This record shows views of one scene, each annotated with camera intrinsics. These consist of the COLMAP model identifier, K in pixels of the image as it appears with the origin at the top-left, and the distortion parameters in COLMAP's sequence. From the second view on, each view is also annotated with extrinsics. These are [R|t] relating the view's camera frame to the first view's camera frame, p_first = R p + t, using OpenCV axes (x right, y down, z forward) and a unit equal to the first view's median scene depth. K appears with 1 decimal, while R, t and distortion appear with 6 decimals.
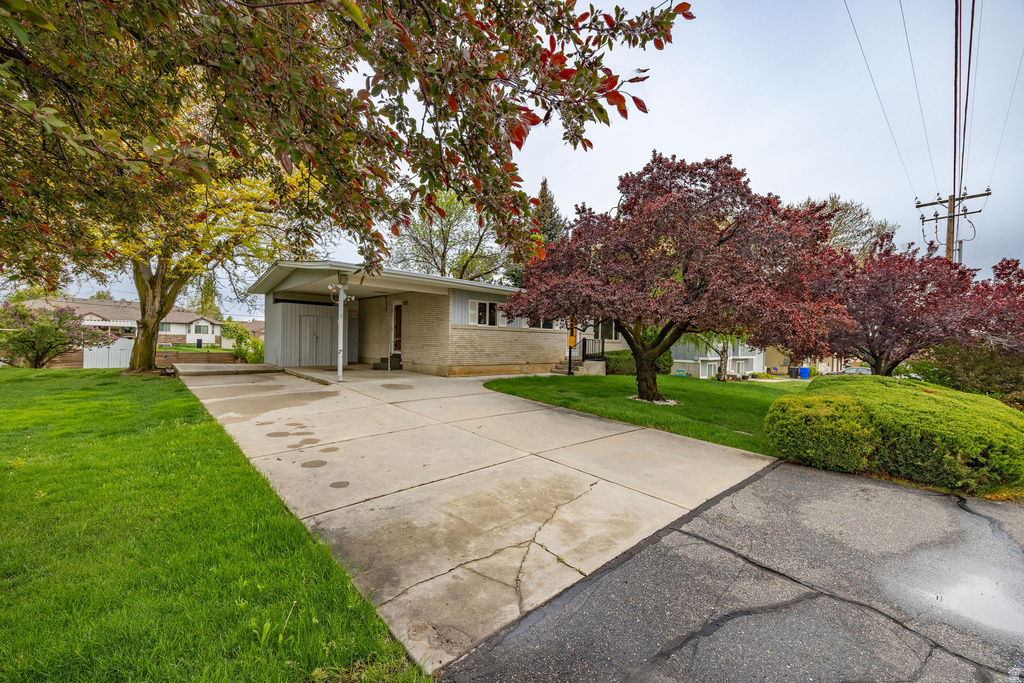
lens RADIAL K [[406.7, 0, 515.3], [0, 406.7, 343.5], [0, 0, 1]] dist [0.000538, -0.000085]
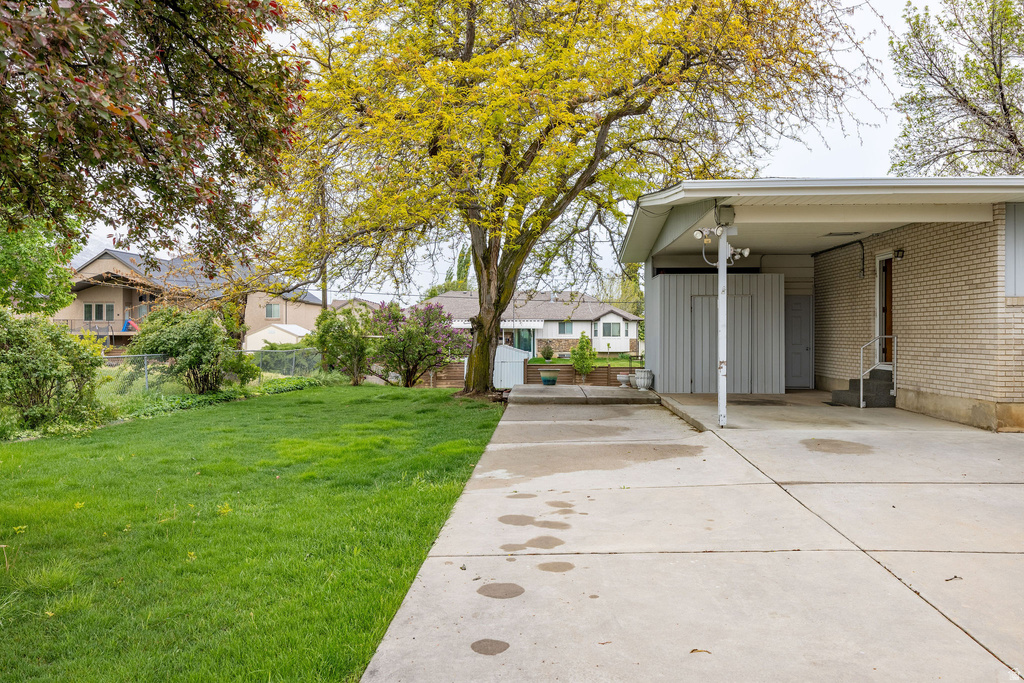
lens RADIAL K [[819.7, 0, 511.7], [0, 819.7, 338.5], [0, 0, 1]] dist [0.005258, 0.005257]
pose [[0.680146, -0.022071, -0.732744, 0.094639], [0.012021, 0.999748, -0.018955, 0.003205], [0.732978, 0.004084, 0.680240, 0.122518]]
